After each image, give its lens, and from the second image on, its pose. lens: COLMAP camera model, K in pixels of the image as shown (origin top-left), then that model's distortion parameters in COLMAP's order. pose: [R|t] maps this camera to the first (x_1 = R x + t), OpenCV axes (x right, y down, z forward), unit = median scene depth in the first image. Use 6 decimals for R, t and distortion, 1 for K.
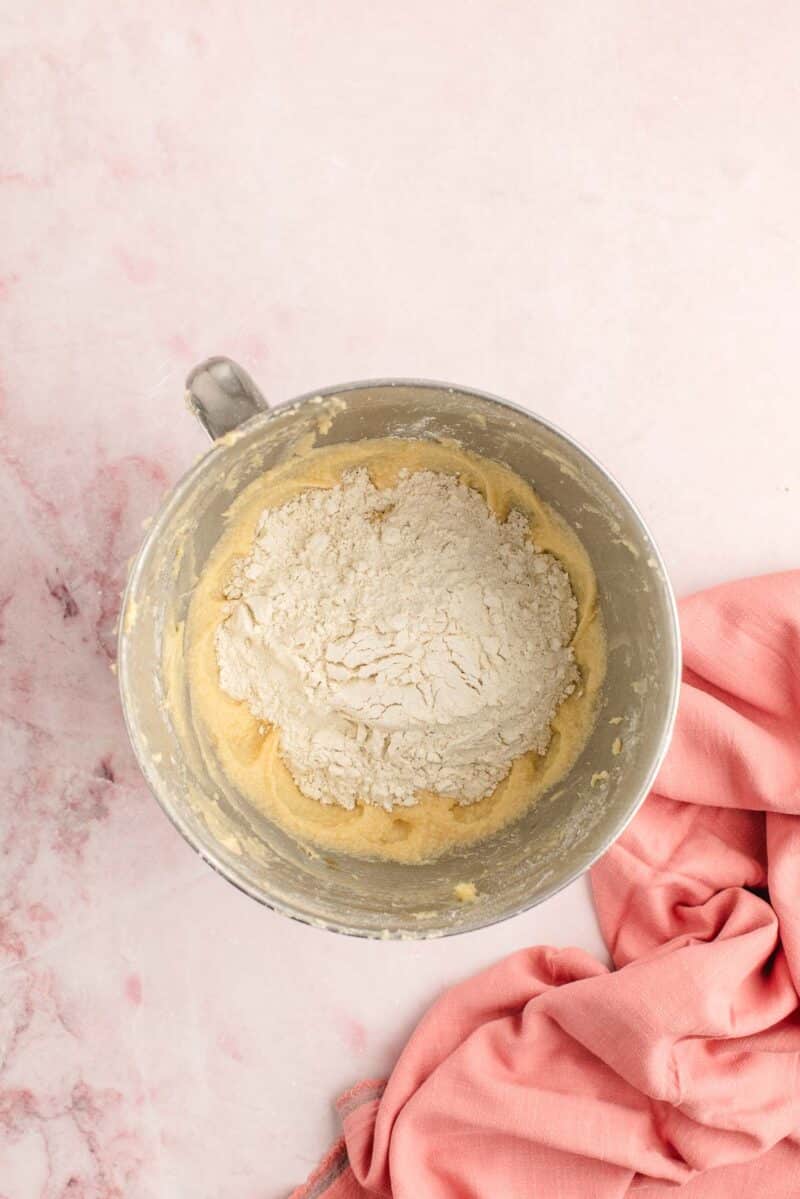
lens RADIAL K [[6906.9, 0, 401.1], [0, 6906.9, 602.7], [0, 0, 1]] dist [-0.507566, 0.000000]
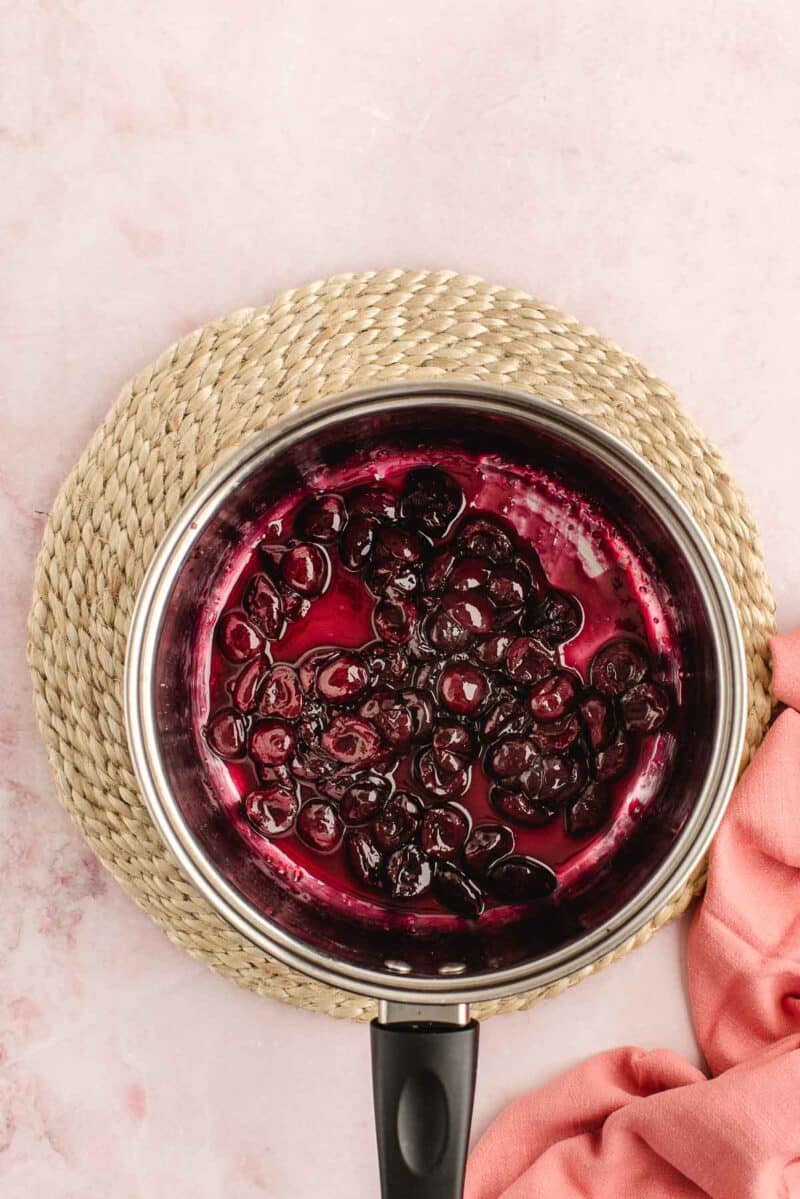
lens RADIAL K [[6906.9, 0, 398.7], [0, 6906.9, 597.4], [0, 0, 1]] dist [-0.507566, 0.000000]
pose [[0.999925, -0.003443, -0.011735, 0.002925], [0.003378, 0.999979, -0.005533, -0.000077], [0.011754, 0.005493, 0.999916, 0.166723]]
